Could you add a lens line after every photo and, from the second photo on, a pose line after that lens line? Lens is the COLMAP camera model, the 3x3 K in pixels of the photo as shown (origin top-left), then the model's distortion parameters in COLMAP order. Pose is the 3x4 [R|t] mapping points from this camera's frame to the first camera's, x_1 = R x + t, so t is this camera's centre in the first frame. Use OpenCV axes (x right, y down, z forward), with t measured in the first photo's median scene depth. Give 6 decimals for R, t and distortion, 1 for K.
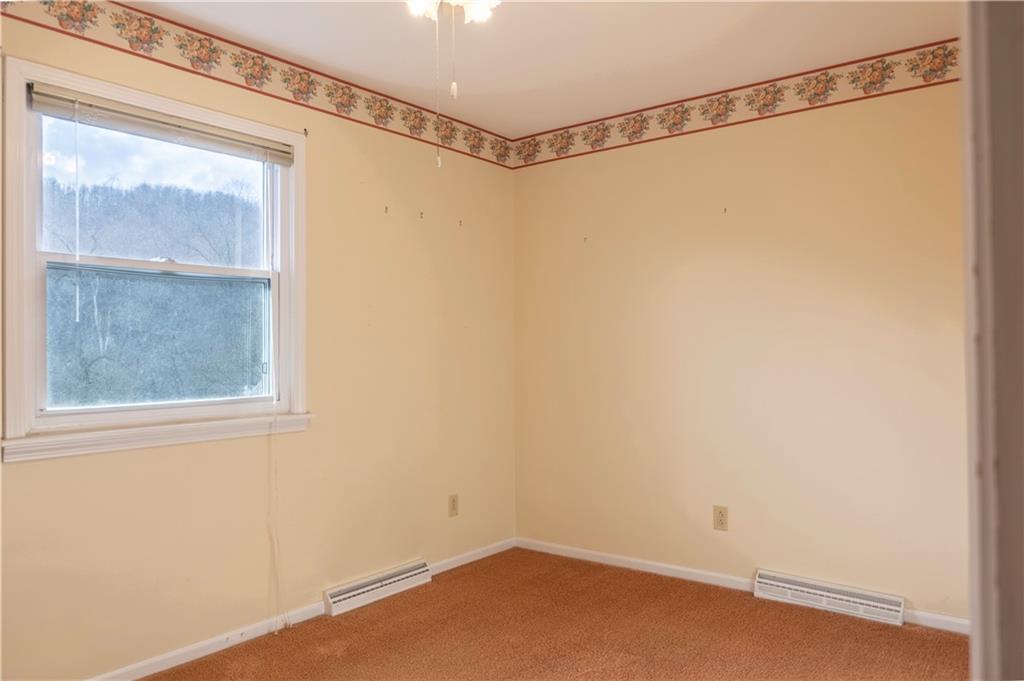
lens RADIAL K [[719.2, 0, 511.1], [0, 719.2, 340.3], [0, 0, 1]] dist [0.000098, 0.007338]
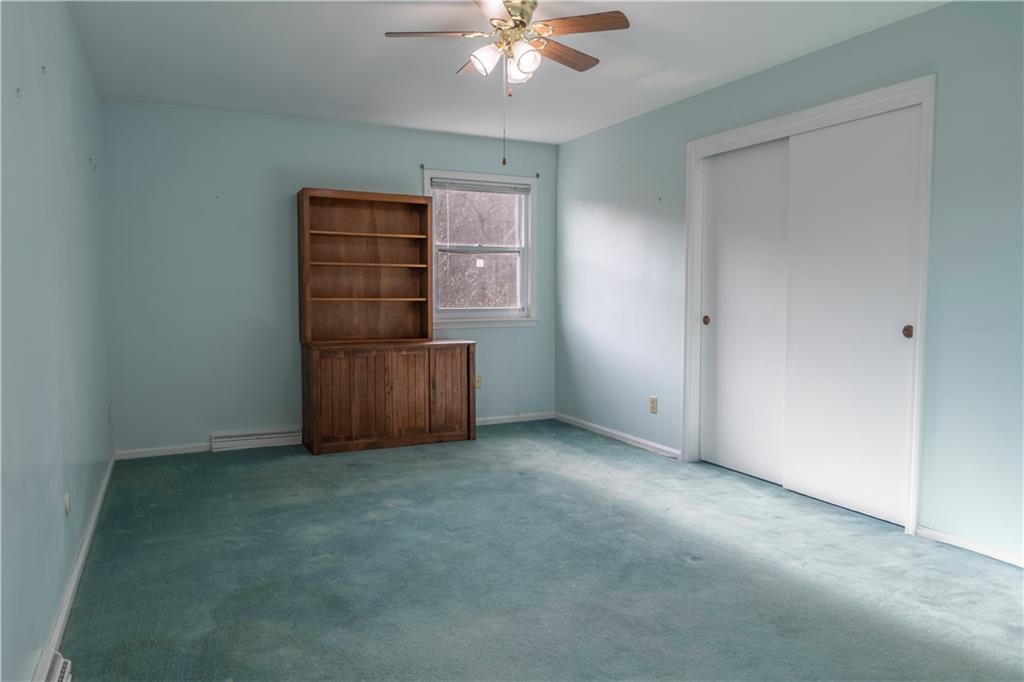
lens RADIAL K [[719.2, 0, 511.5], [0, 719.2, 340.9], [0, 0, 1]] dist [0.000098, 0.007338]
pose [[0.949597, 0.021687, -0.312721, 0.300875], [-0.002230, 0.998046, 0.062443, 0.043058], [0.313464, -0.058598, 0.947790, -1.000091]]
